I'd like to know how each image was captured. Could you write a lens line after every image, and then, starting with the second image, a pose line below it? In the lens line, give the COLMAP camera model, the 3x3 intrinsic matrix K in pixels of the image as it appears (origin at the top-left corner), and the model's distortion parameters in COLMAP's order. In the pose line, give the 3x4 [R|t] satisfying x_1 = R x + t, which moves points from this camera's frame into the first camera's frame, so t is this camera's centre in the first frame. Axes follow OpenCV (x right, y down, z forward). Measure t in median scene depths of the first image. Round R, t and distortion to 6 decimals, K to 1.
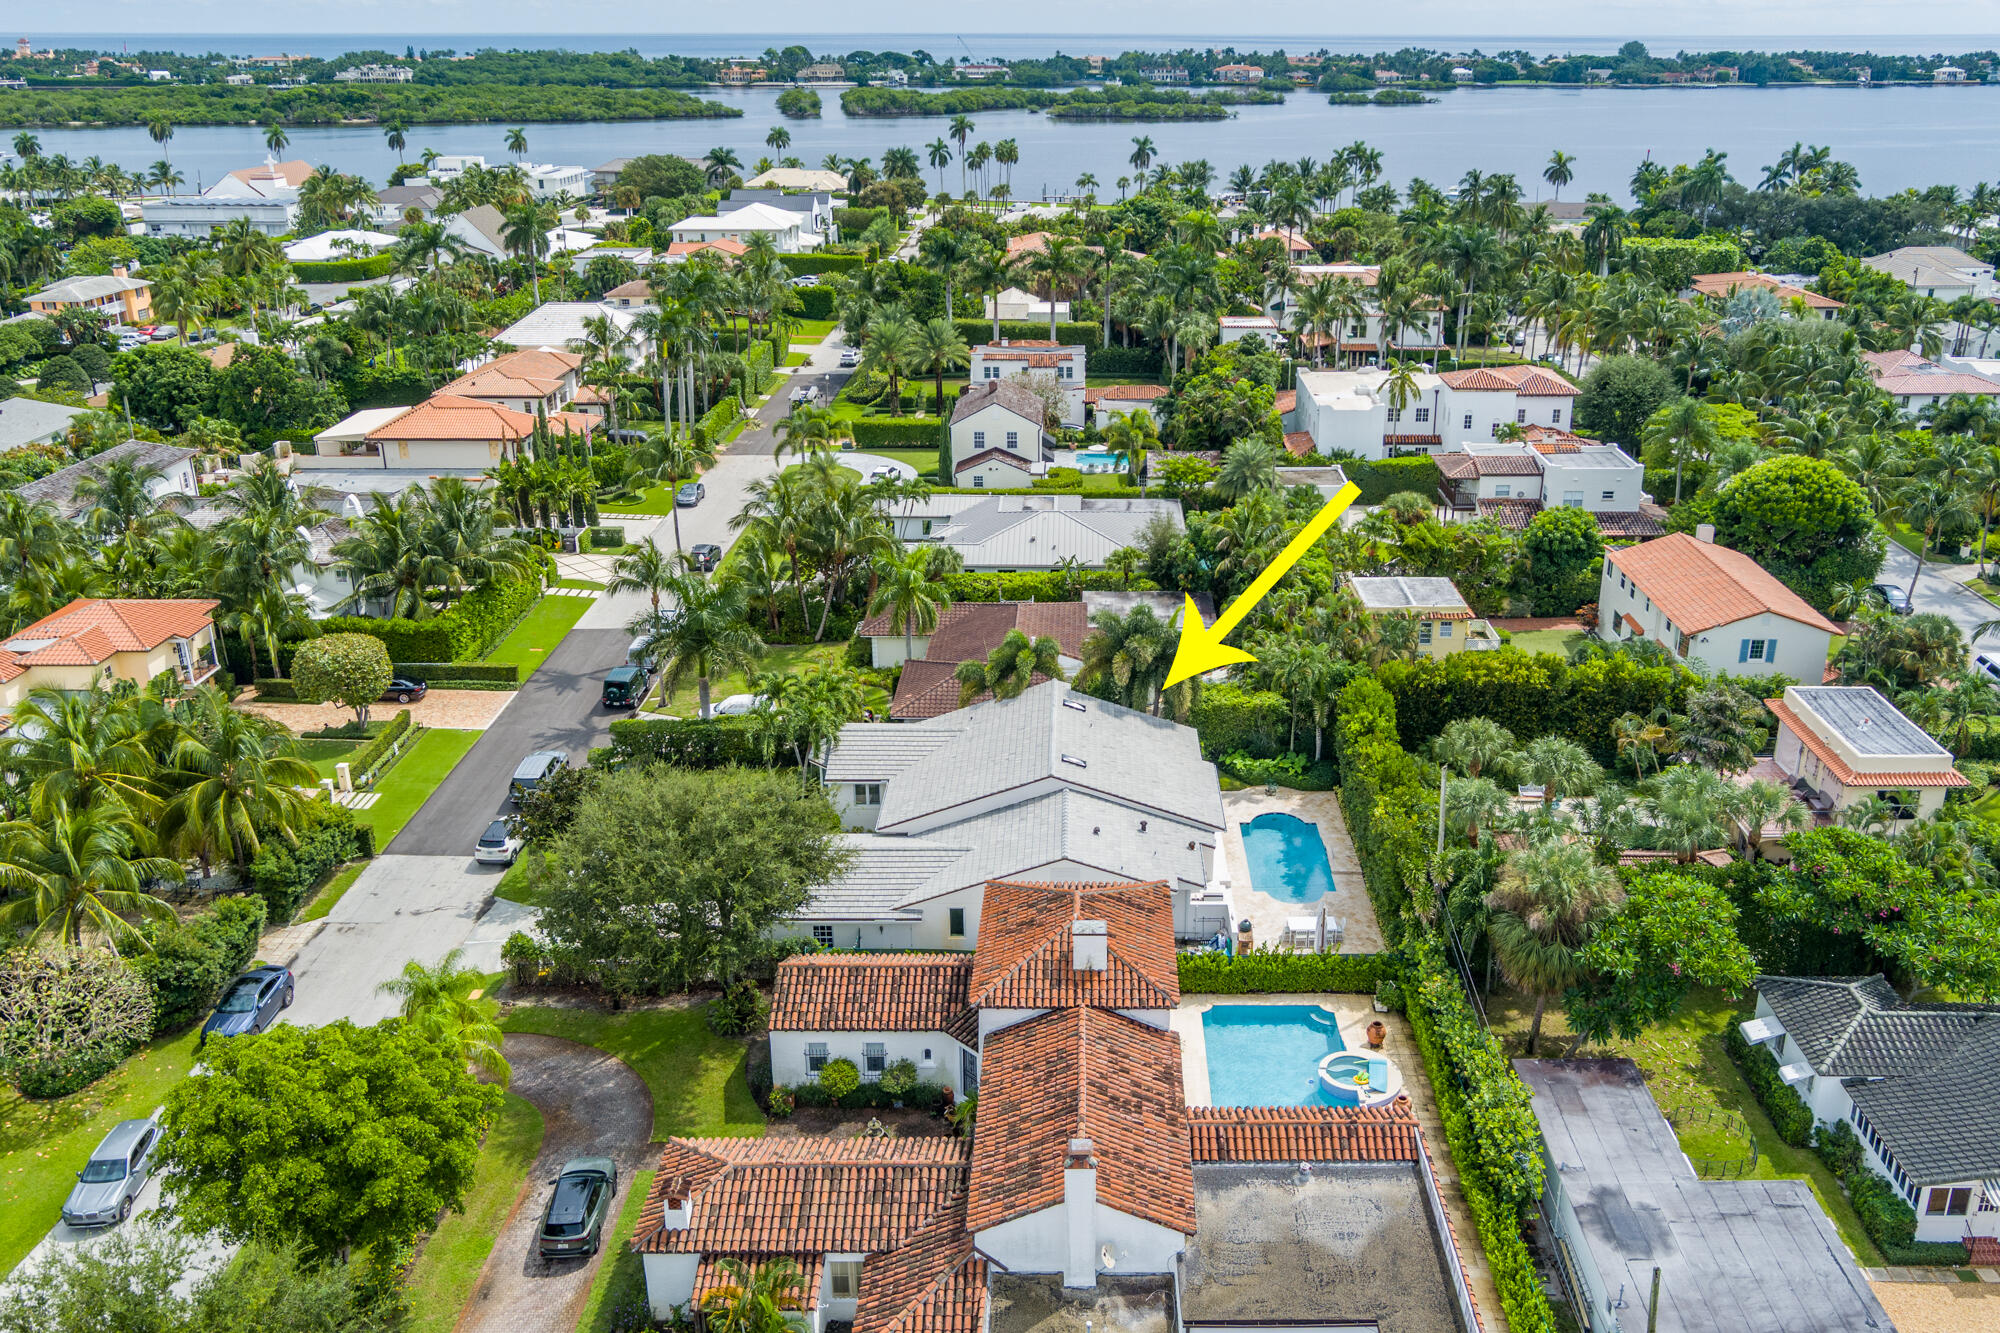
lens RADIAL K [[1614.8, 0, 962.3], [0, 1614.8, 667.1], [0, 0, 1]] dist [-0.061285, 0.059641]
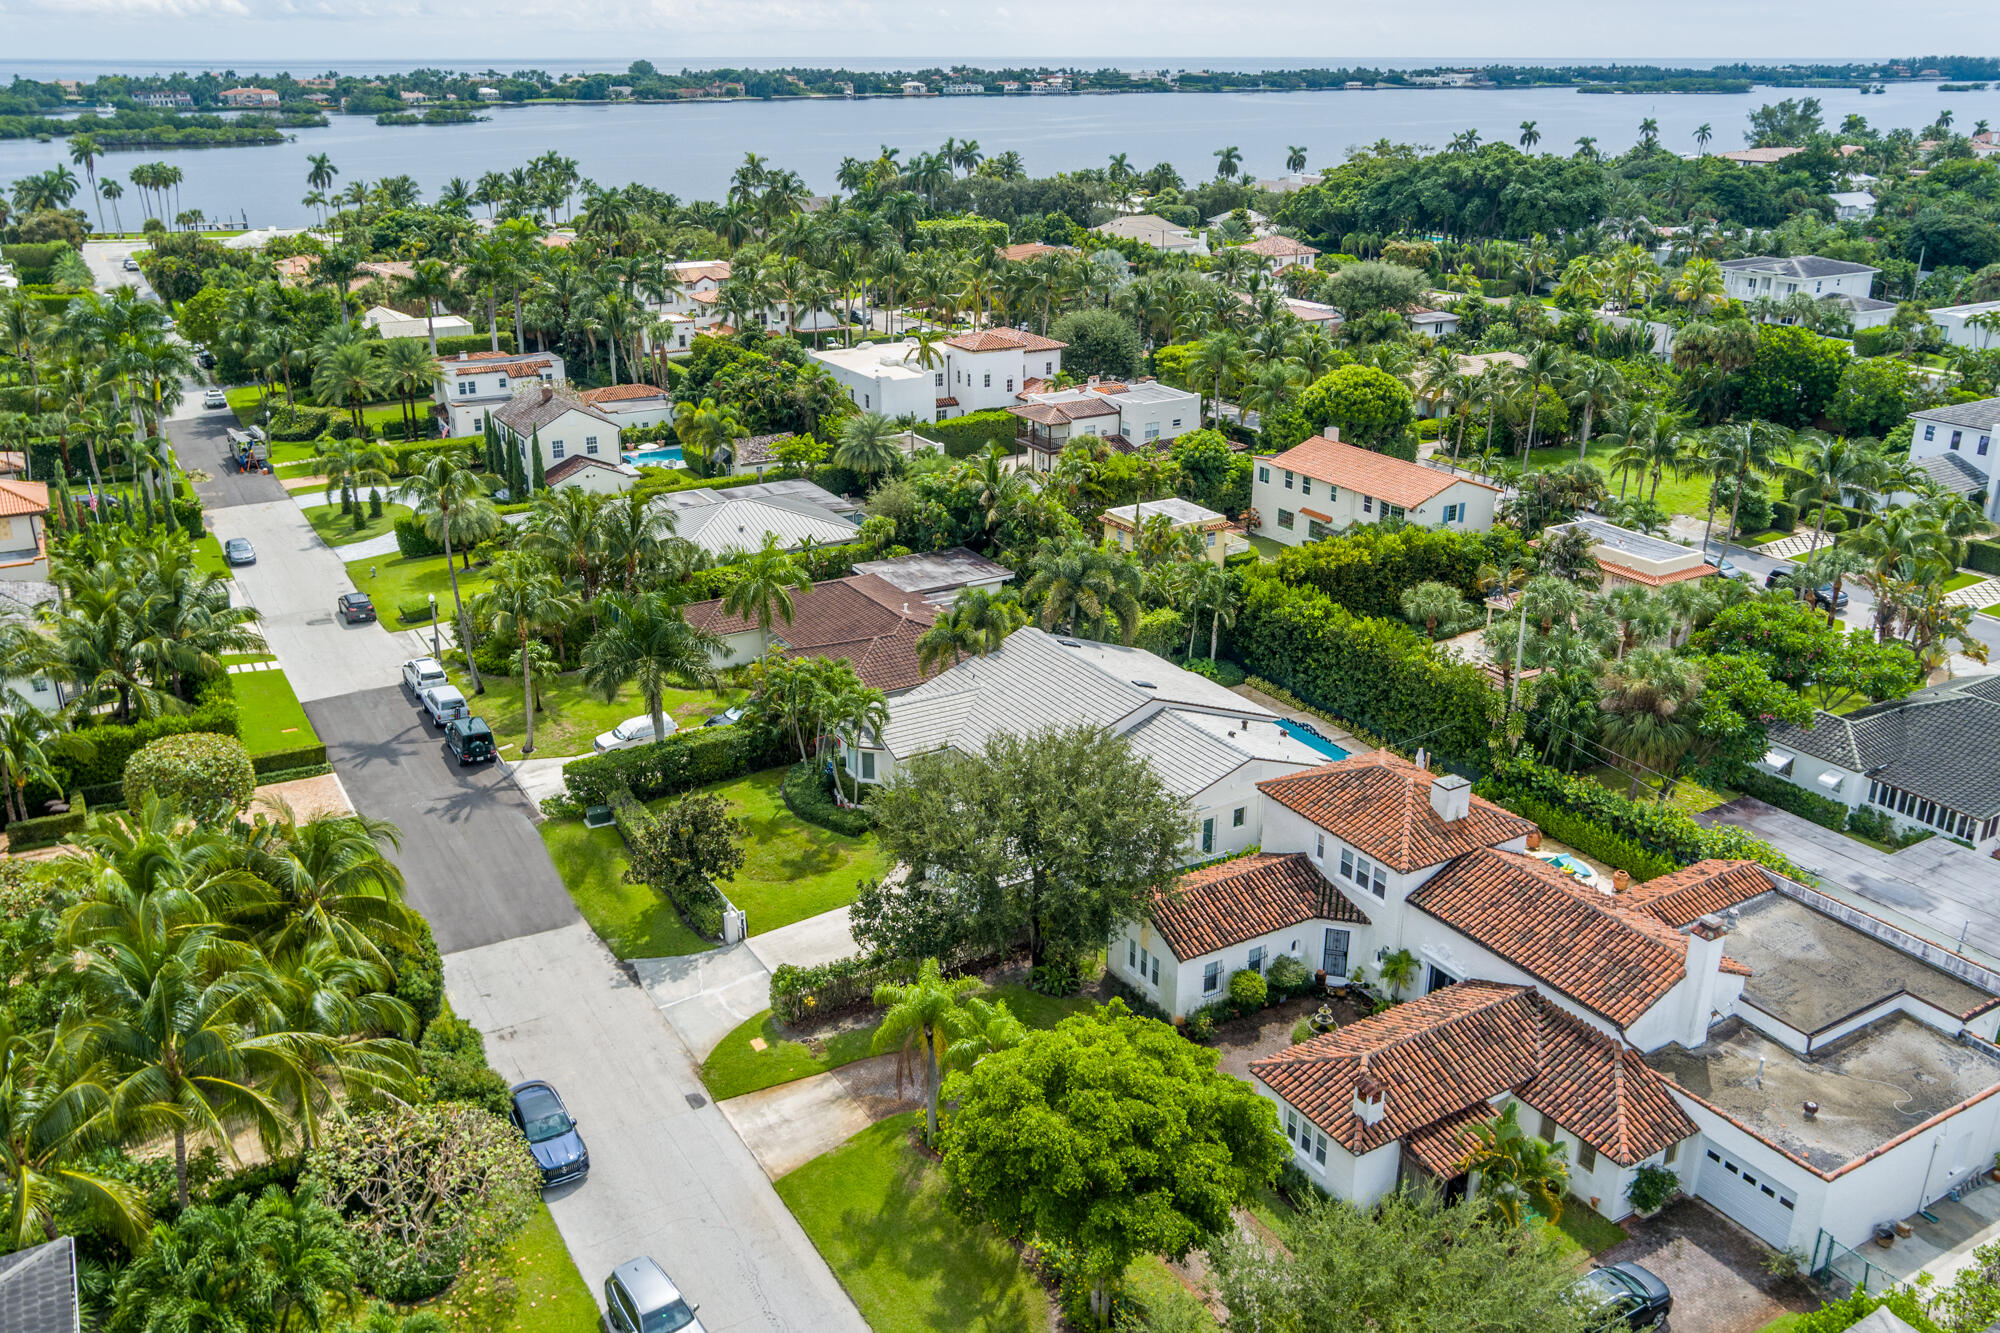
lens RADIAL K [[1614.8, 0, 962.3], [0, 1614.8, 667.1], [0, 0, 1]] dist [-0.061285, 0.059641]
pose [[0.849749, -0.180747, 0.495235, -0.248520], [0.186088, 0.981758, 0.039015, -0.007042], [-0.493253, 0.059004, 0.867883, 0.064060]]
